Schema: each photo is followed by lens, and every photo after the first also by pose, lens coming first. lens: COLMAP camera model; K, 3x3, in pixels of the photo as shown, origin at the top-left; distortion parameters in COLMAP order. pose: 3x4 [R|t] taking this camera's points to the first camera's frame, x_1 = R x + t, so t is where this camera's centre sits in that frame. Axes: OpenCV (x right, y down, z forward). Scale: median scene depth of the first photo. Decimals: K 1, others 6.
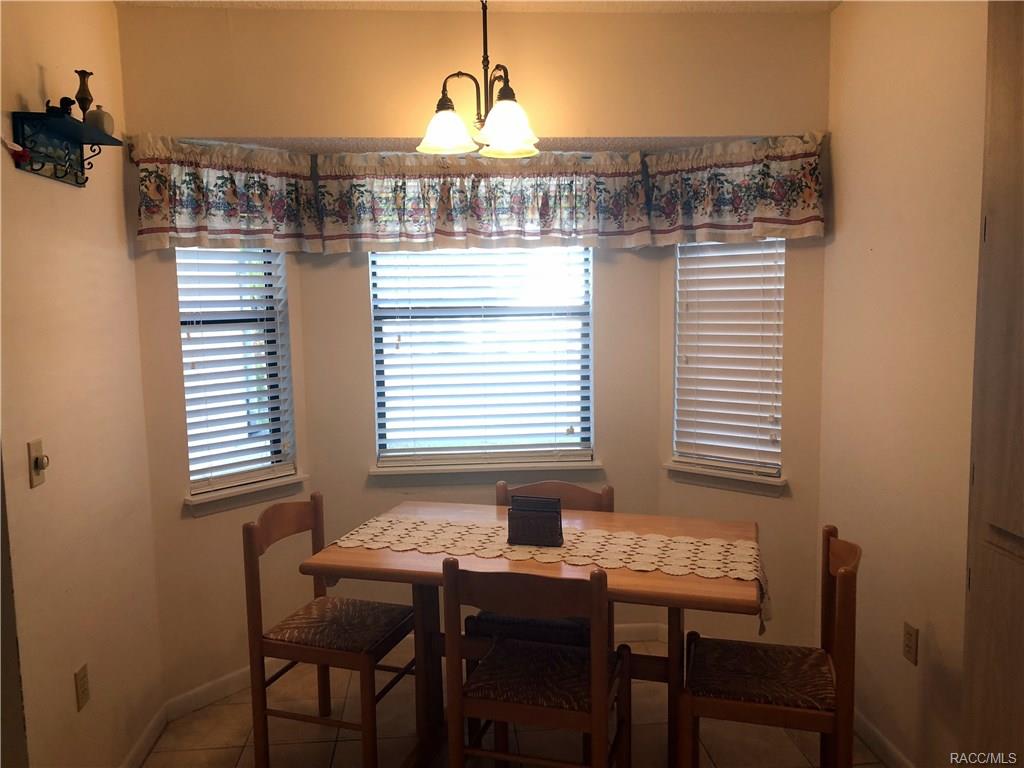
lens RADIAL K [[834.0, 0, 499.1], [0, 834.0, 378.1], [0, 0, 1]] dist [0.017932, -0.004734]
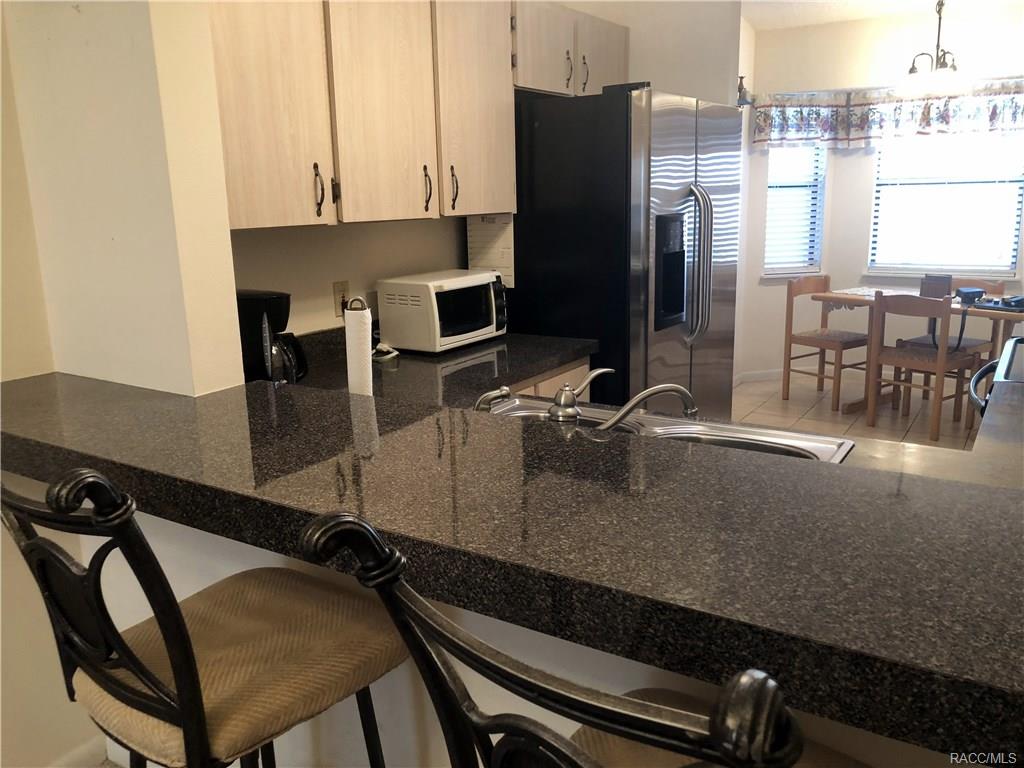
lens RADIAL K [[834.0, 0, 499.1], [0, 834.0, 378.1], [0, 0, 1]] dist [0.017932, -0.004734]
pose [[0.794934, 0.130384, -0.592520, 0.339883], [-0.052902, 0.987811, 0.146394, 0.121578], [0.604385, -0.085028, 0.792142, -0.974031]]
